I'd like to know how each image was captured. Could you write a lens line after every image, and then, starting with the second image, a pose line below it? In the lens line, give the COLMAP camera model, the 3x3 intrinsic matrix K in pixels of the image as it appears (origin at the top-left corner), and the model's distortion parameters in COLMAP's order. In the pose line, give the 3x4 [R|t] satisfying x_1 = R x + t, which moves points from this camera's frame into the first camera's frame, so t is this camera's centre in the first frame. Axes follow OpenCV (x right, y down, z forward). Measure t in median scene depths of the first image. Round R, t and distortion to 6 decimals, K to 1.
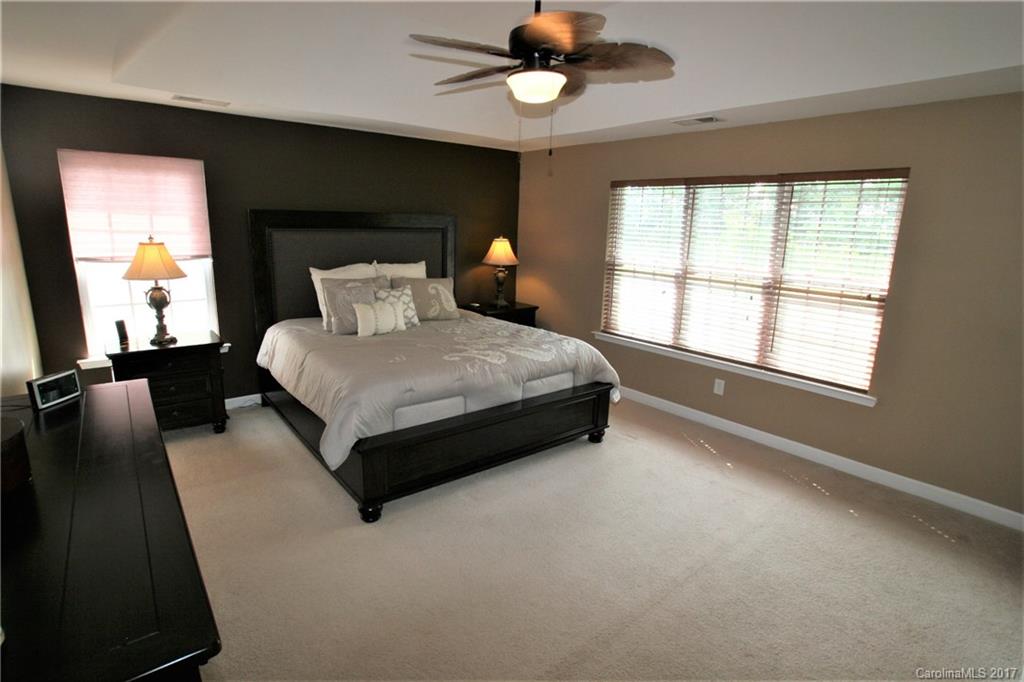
lens RADIAL K [[519.7, 0, 506.0], [0, 519.7, 345.9], [0, 0, 1]] dist [-0.035350, 0.001611]
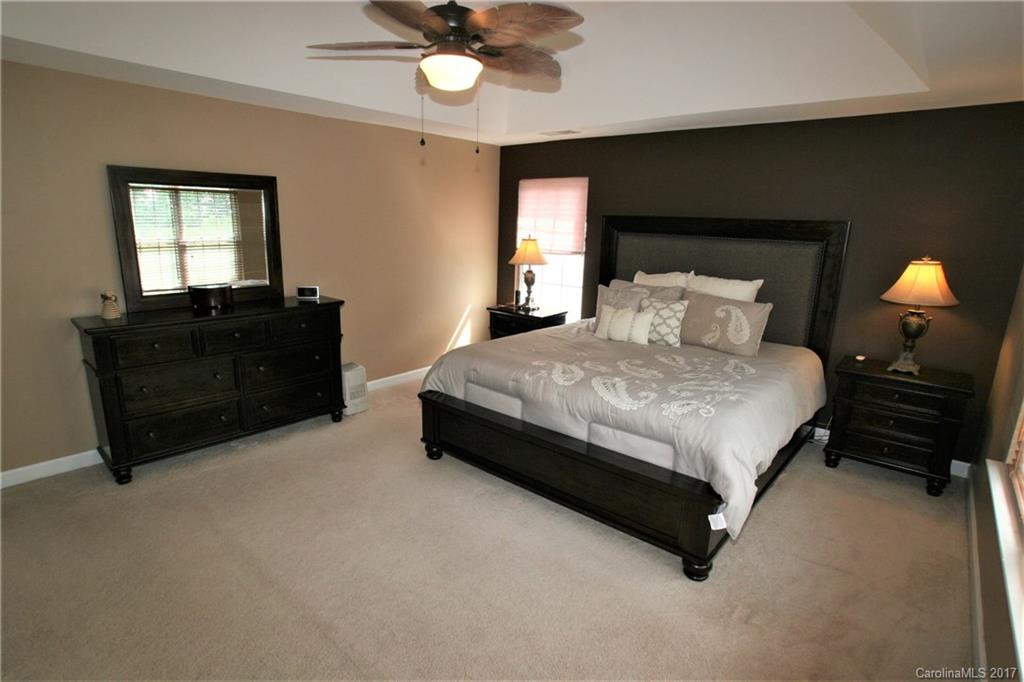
lens RADIAL K [[519.7, 0, 506.0], [0, 519.7, 345.9], [0, 0, 1]] dist [-0.035350, 0.001611]
pose [[0.192803, 0.213817, -0.957658, 0.570346], [-0.249734, 0.954524, 0.162839, -0.105234], [0.948926, 0.207764, 0.237432, 0.505047]]
